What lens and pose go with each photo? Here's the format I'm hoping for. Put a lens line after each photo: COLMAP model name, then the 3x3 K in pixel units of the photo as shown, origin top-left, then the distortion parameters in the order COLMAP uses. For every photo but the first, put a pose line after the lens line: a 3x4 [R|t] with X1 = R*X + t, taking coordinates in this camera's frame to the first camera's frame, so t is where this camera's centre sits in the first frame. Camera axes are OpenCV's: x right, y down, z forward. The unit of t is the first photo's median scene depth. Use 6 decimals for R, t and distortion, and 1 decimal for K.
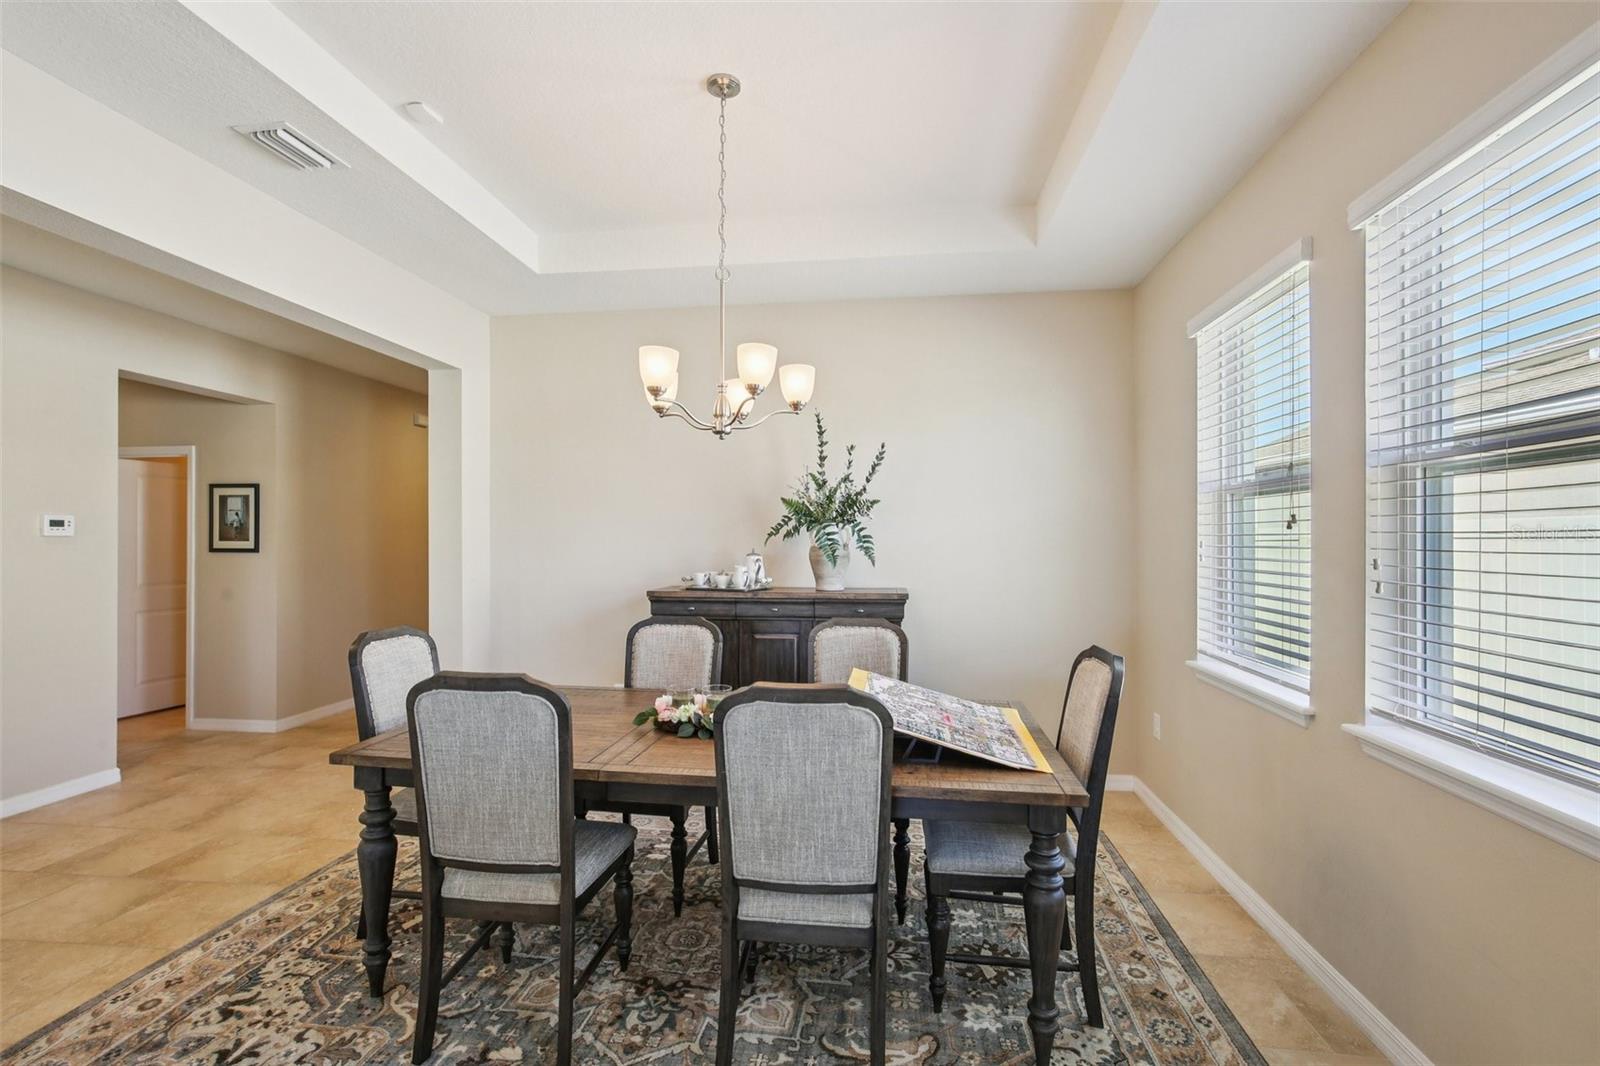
lens RADIAL K [[741.5, 0, 797.1], [0, 741.5, 536.7], [0, 0, 1]] dist [0.000977, 0.003471]
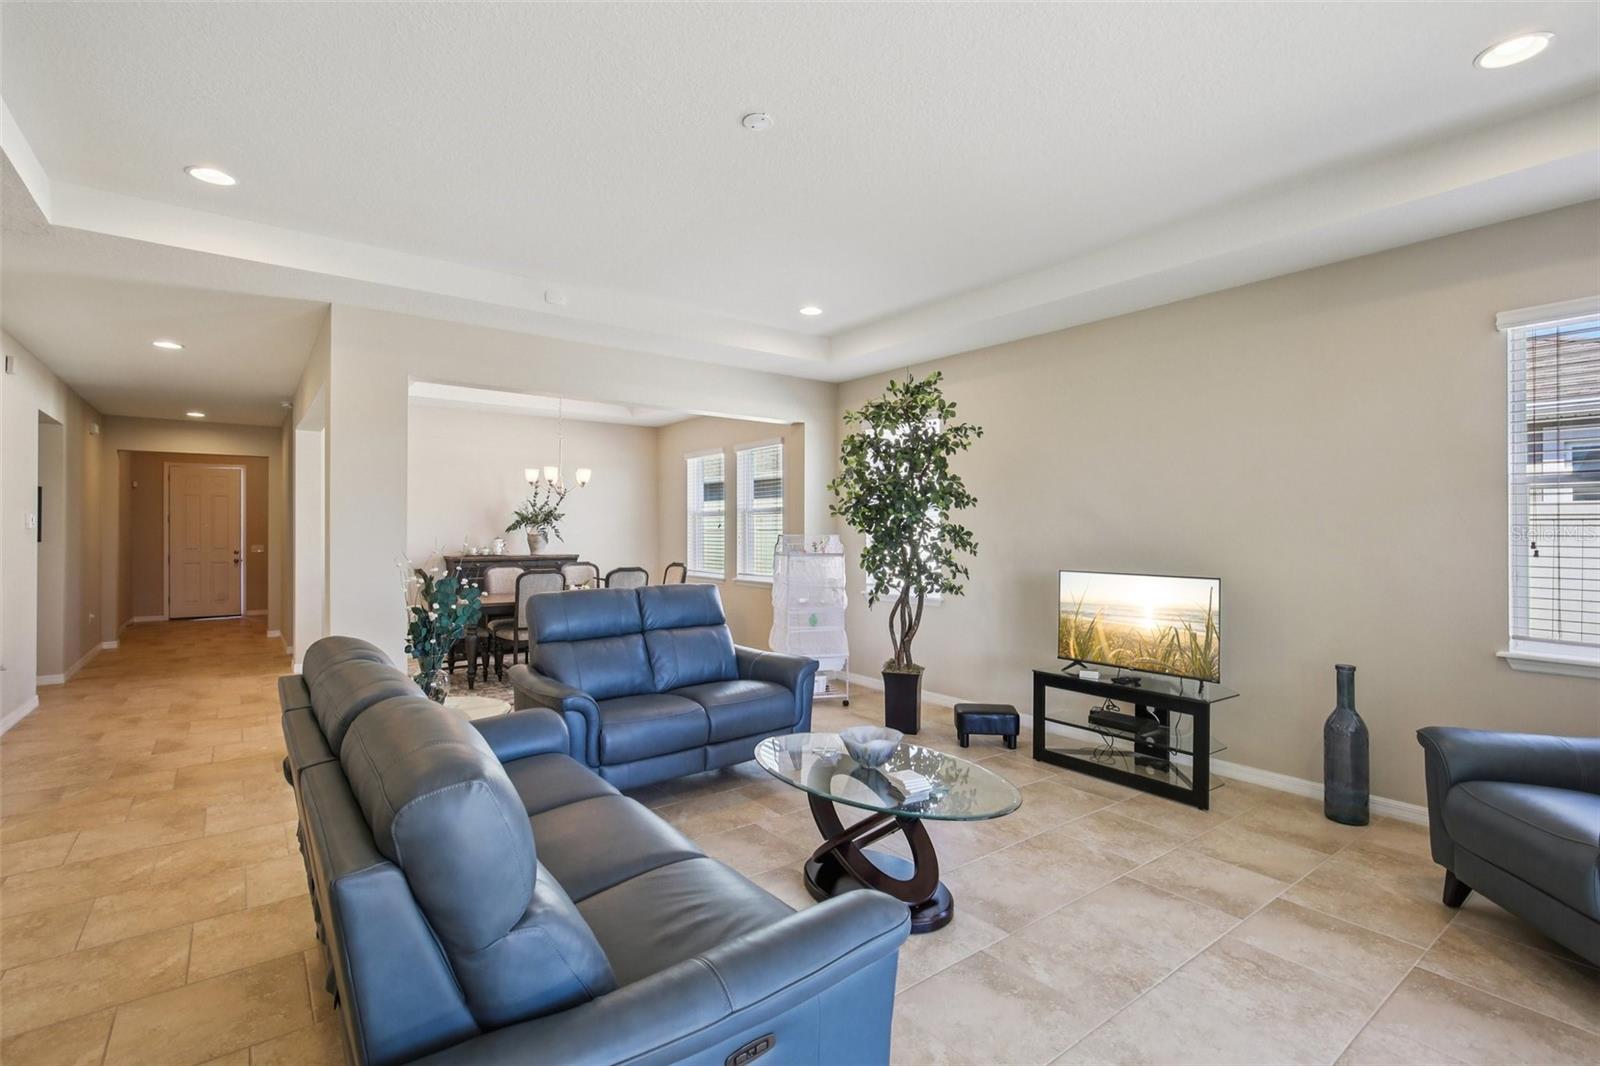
lens RADIAL K [[741.5, 0, 796.4], [0, 741.5, 522.1], [0, 0, 1]] dist [0.000977, 0.003471]
pose [[0.713712, 0.007278, 0.700401, -0.946481], [-0.010005, 0.999950, -0.000195, -0.030236], [-0.700368, -0.006868, 0.713749, -1.087859]]
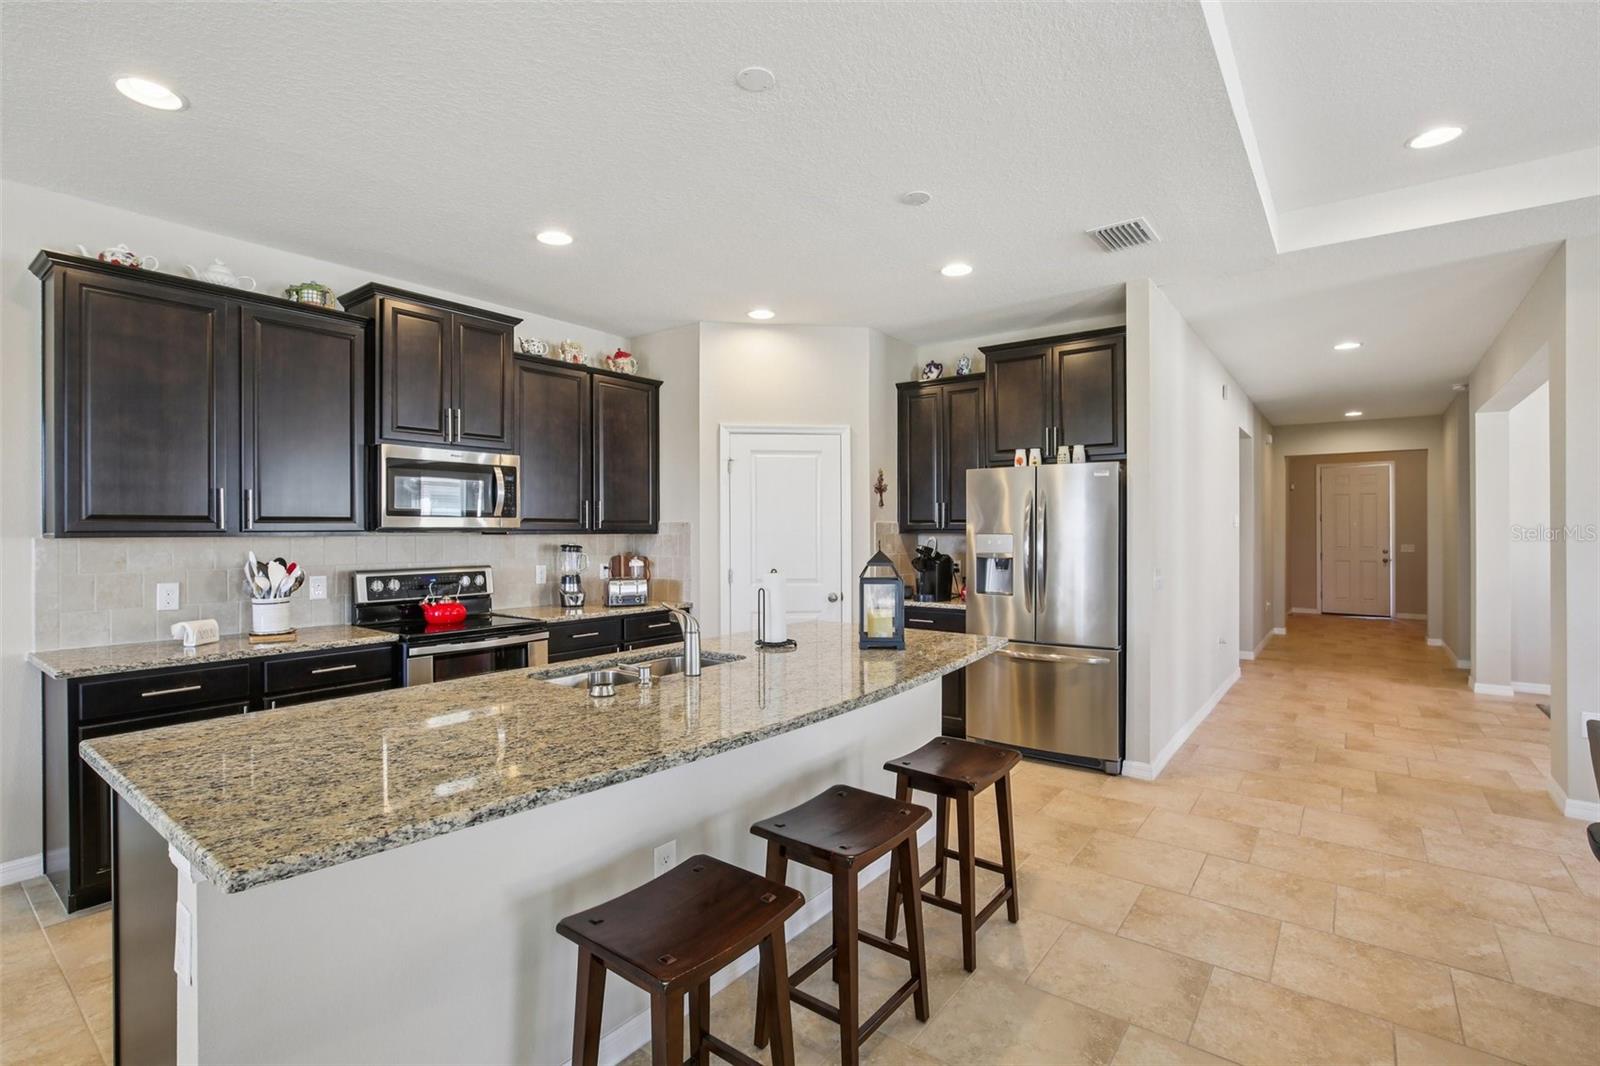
lens RADIAL K [[741.5, 0, 799.8], [0, 741.5, 527.4], [0, 0, 1]] dist [0.000977, 0.003471]
pose [[0.869331, 0.001730, -0.494227, -1.018584], [0.005309, 0.999903, 0.012839, -0.029663], [0.494202, -0.013785, 0.869238, -1.012717]]
